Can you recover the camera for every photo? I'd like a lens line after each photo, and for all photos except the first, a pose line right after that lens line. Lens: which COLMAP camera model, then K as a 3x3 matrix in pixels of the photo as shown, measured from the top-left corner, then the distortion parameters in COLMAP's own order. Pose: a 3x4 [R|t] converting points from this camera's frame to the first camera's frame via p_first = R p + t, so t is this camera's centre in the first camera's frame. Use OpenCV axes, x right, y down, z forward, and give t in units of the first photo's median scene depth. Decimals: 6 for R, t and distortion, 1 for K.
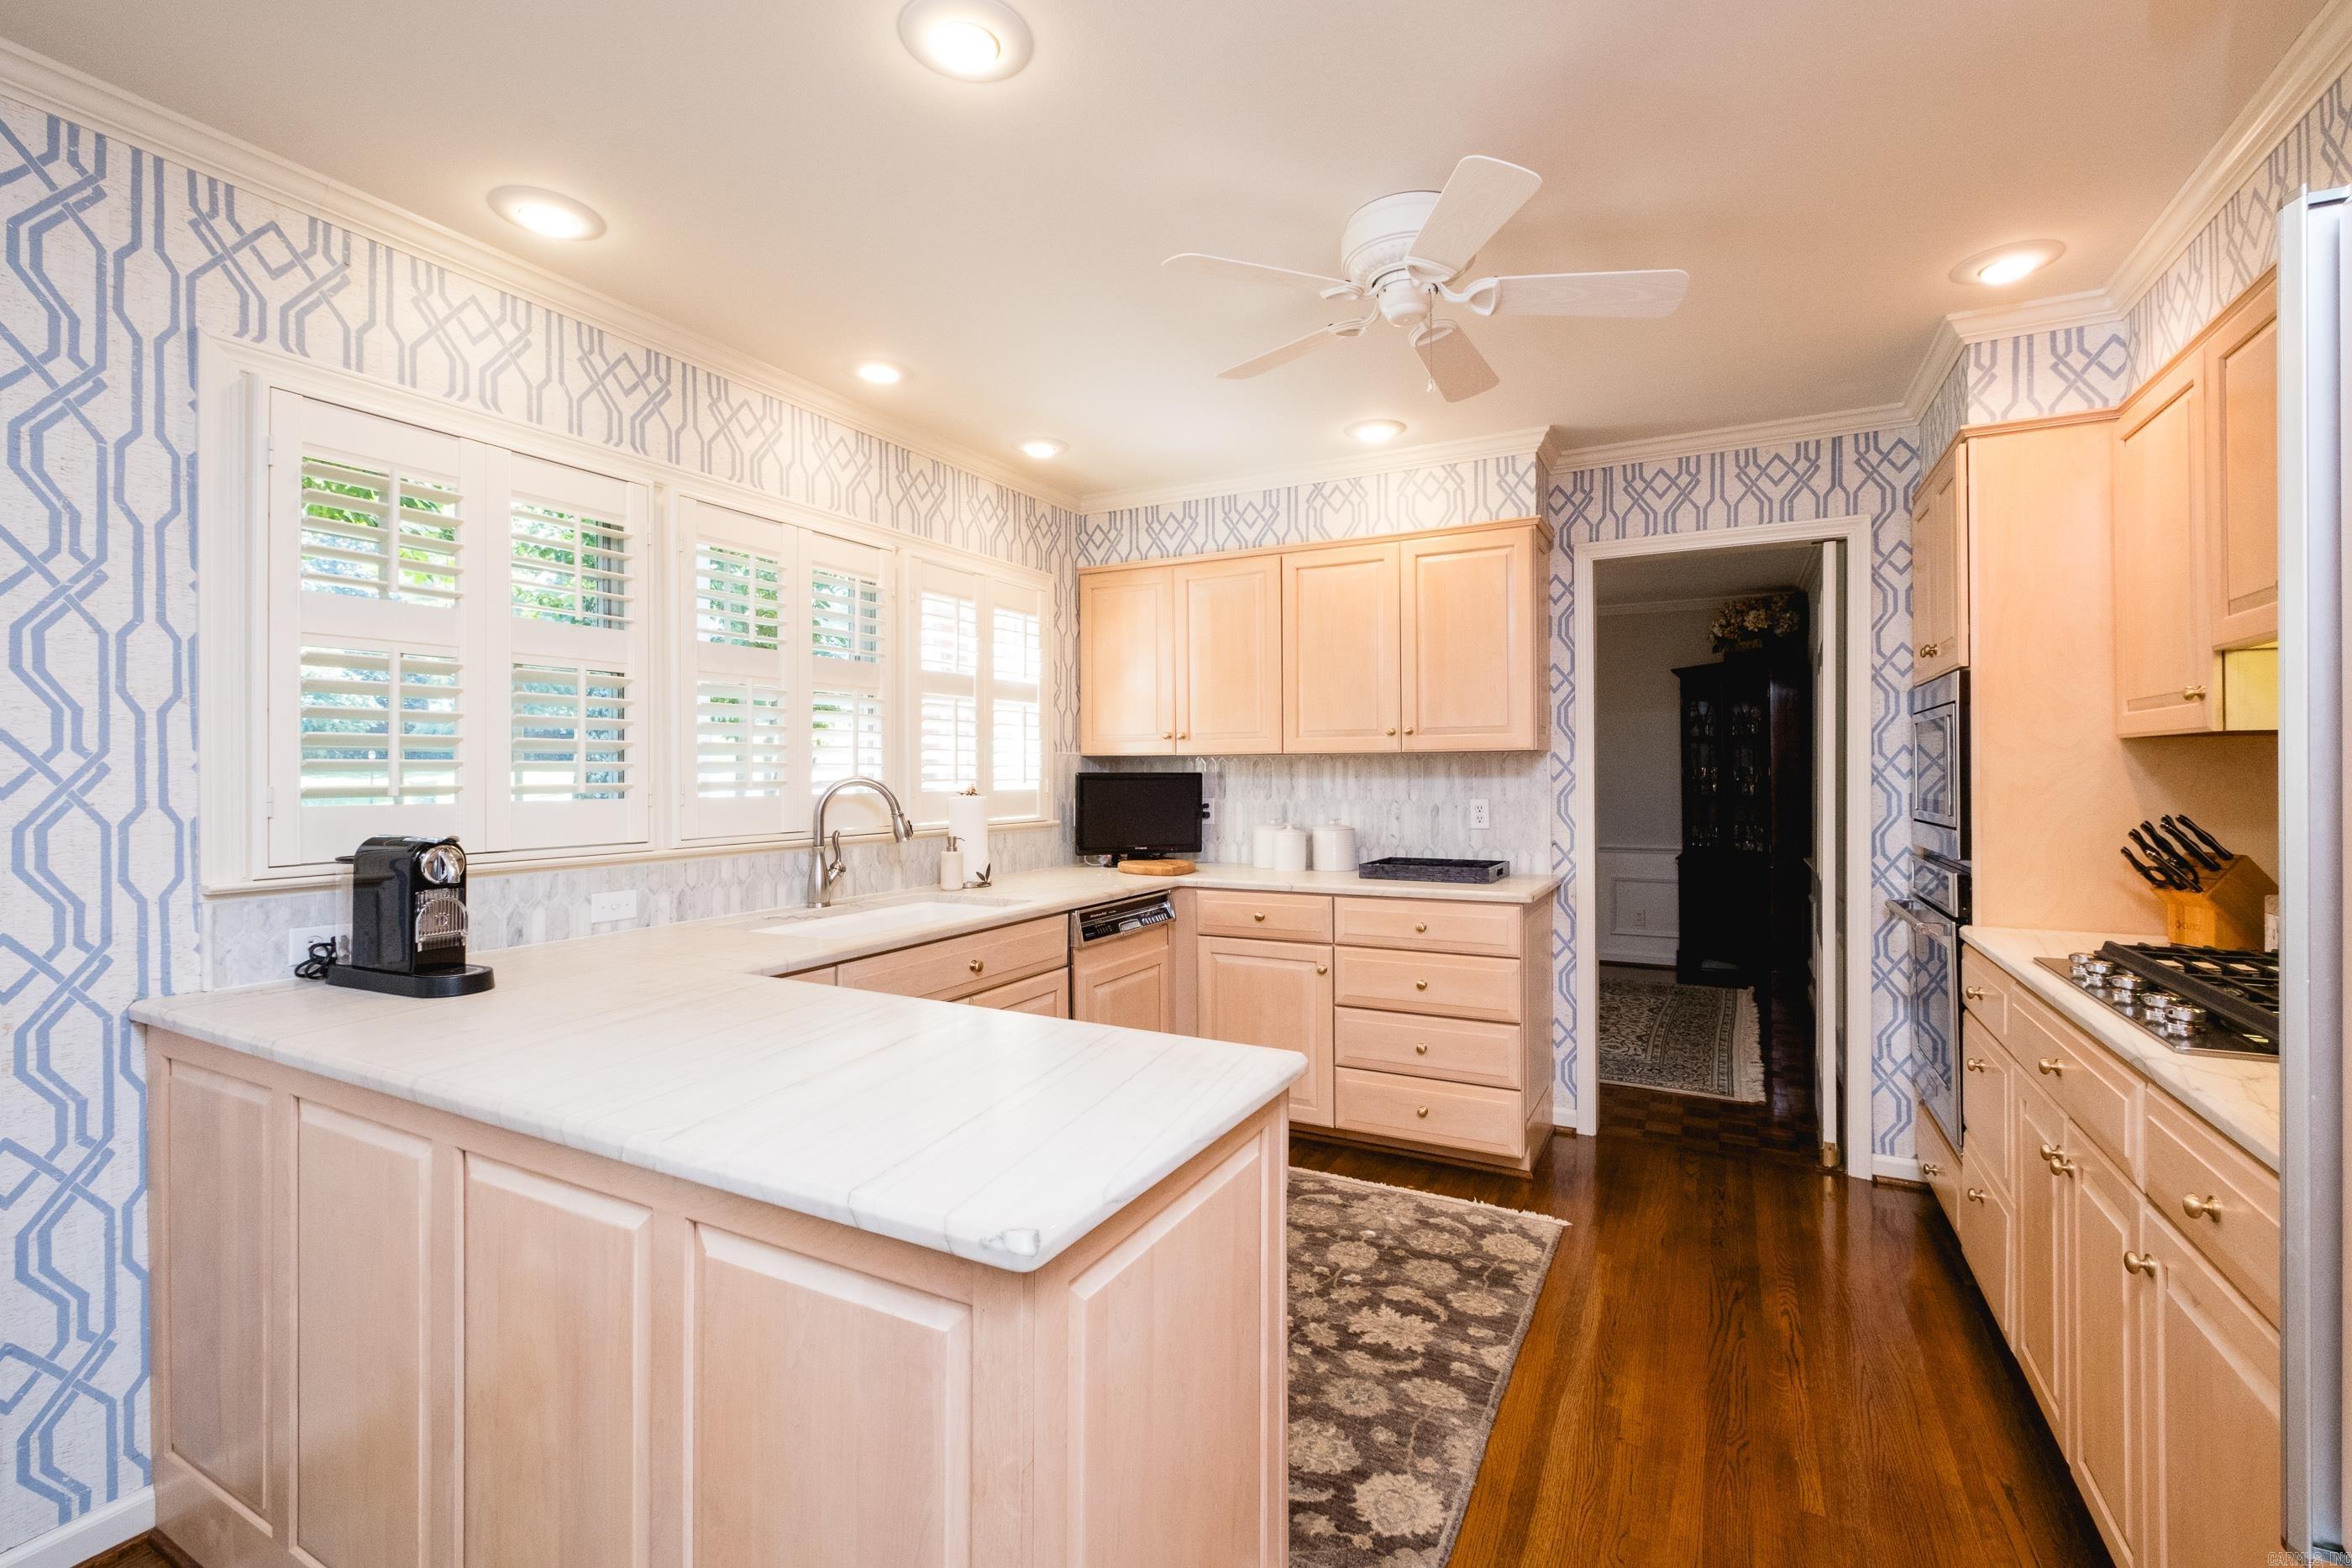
lens RADIAL K [[1030.4, 0, 1182.6], [0, 1030.4, 773.7], [0, 0, 1]] dist [0.006287, -0.004083]
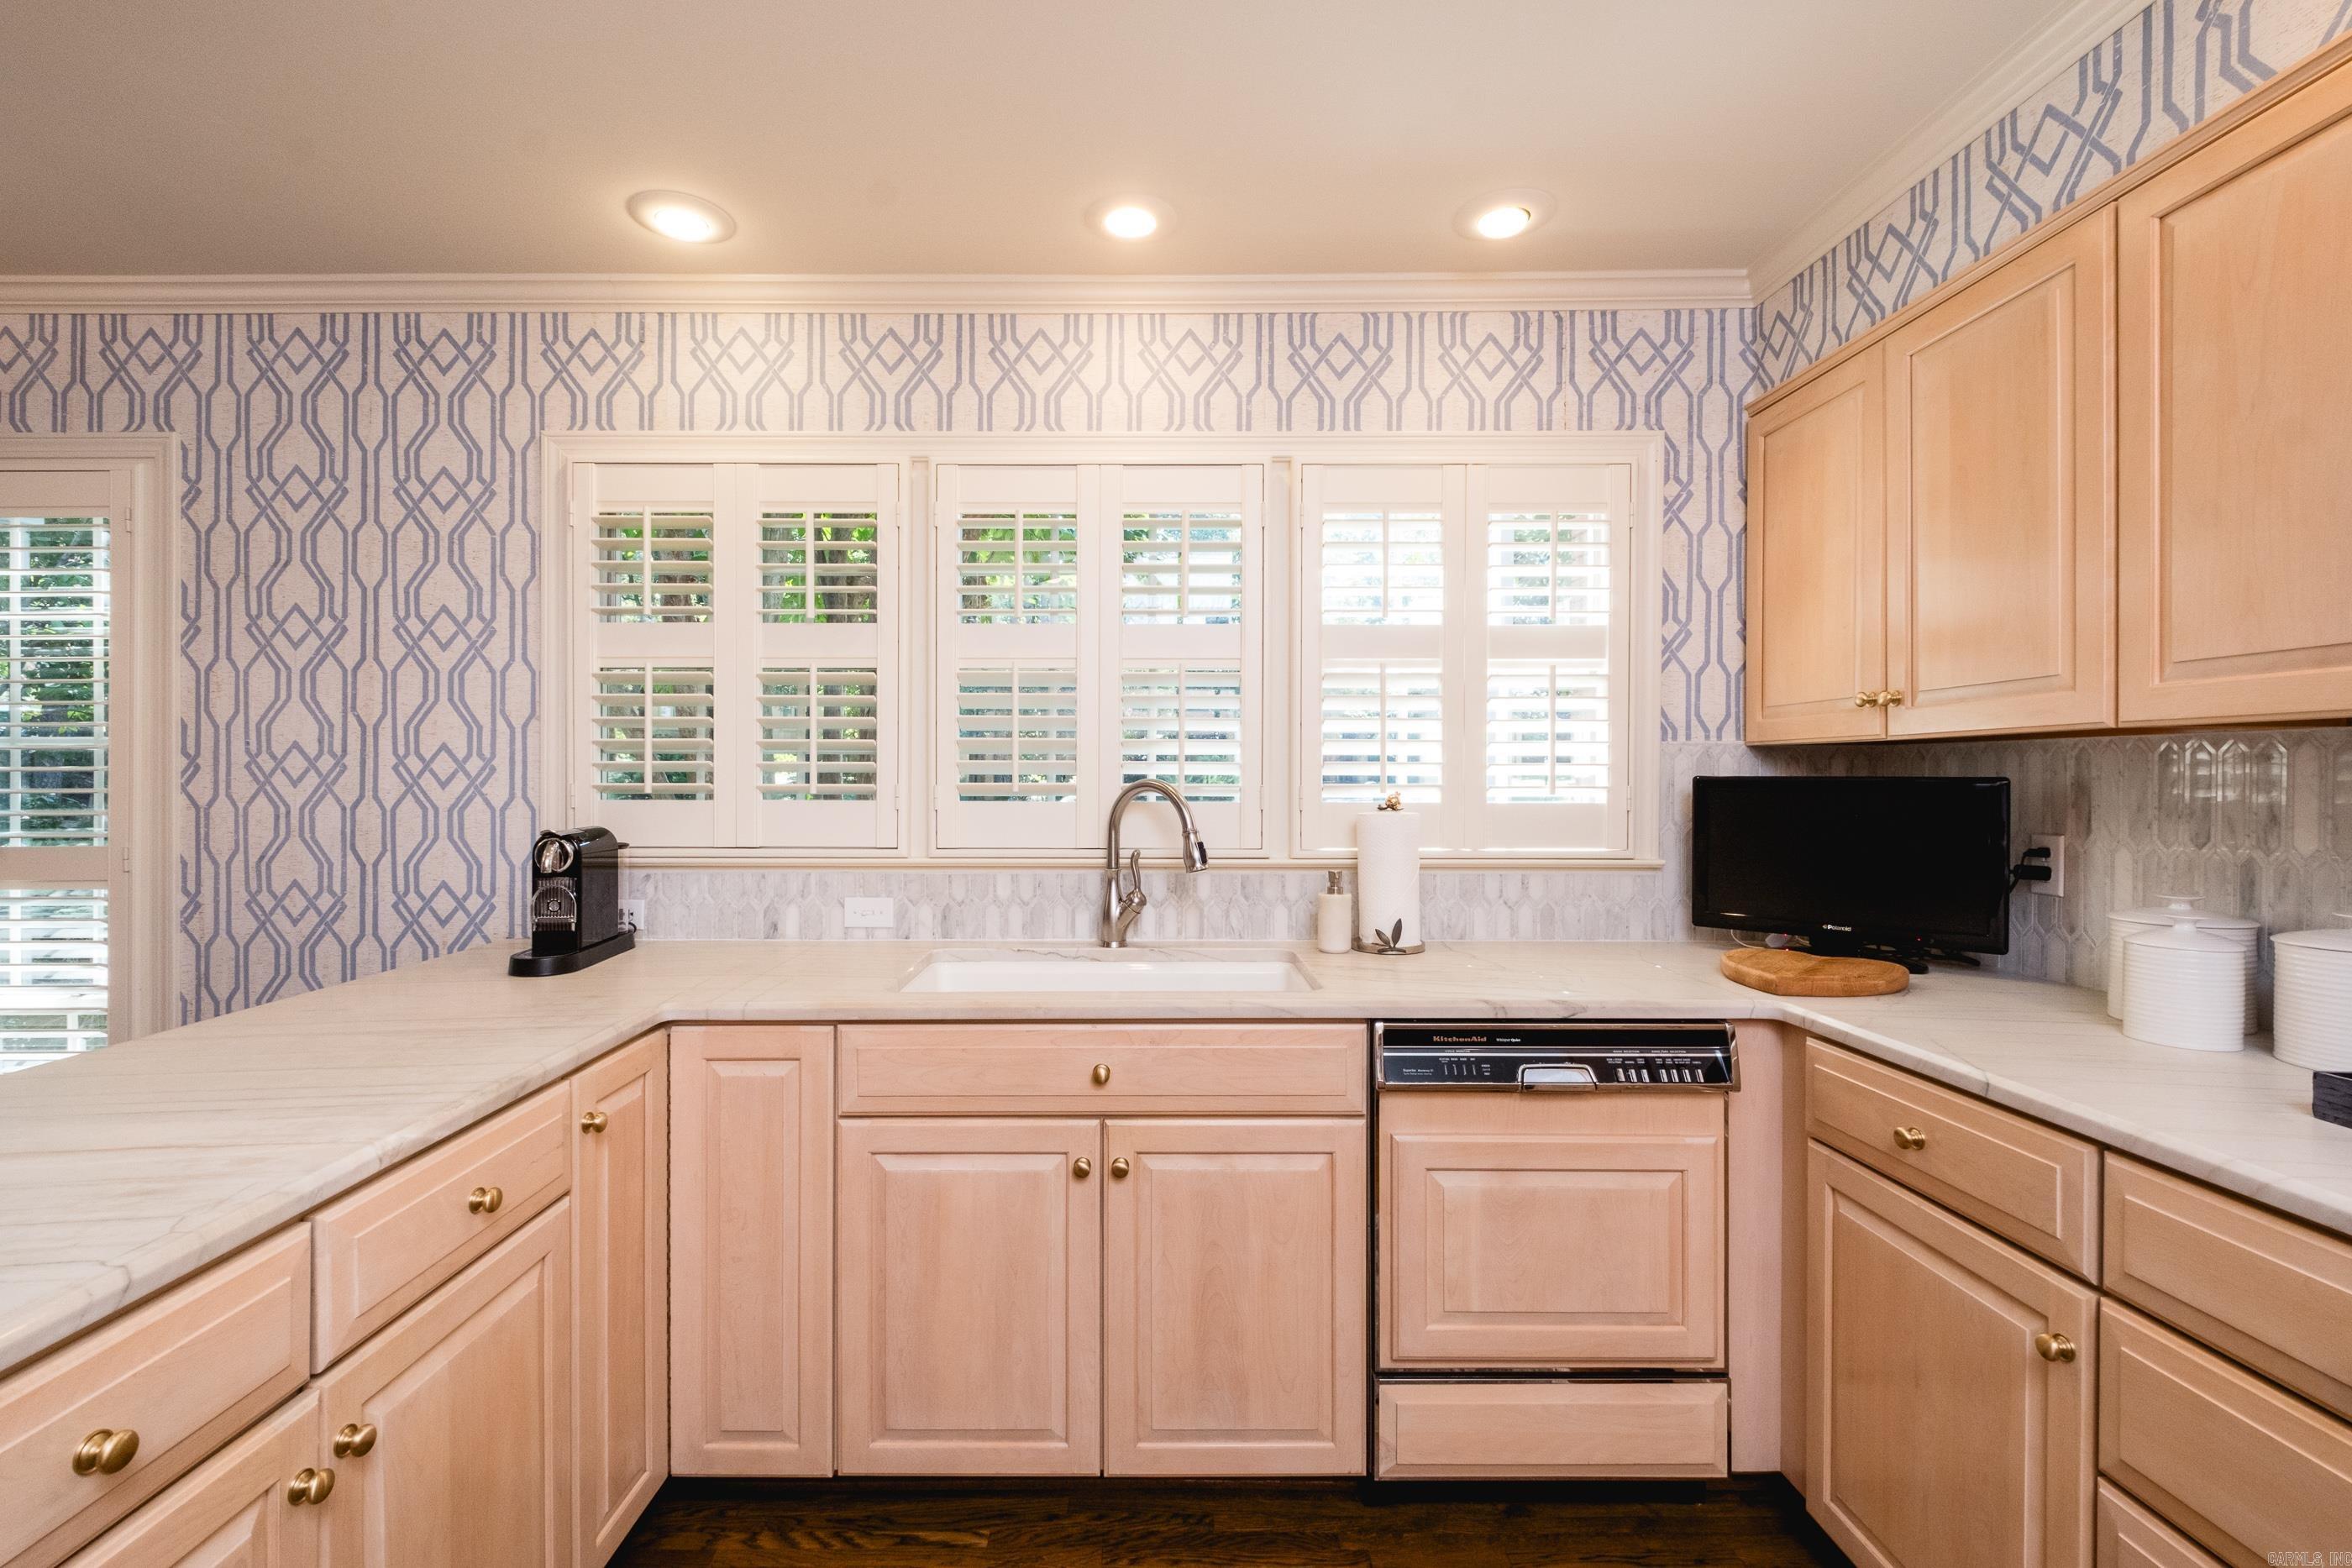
lens RADIAL K [[1030.4, 0, 1174.4], [0, 1030.4, 785.4], [0, 0, 1]] dist [0.006287, -0.004083]
pose [[0.461905, 0.011382, -0.886856, 0.351745], [-0.004612, 0.999935, 0.010431, -0.000714], [0.886917, -0.000728, 0.461927, 0.666376]]
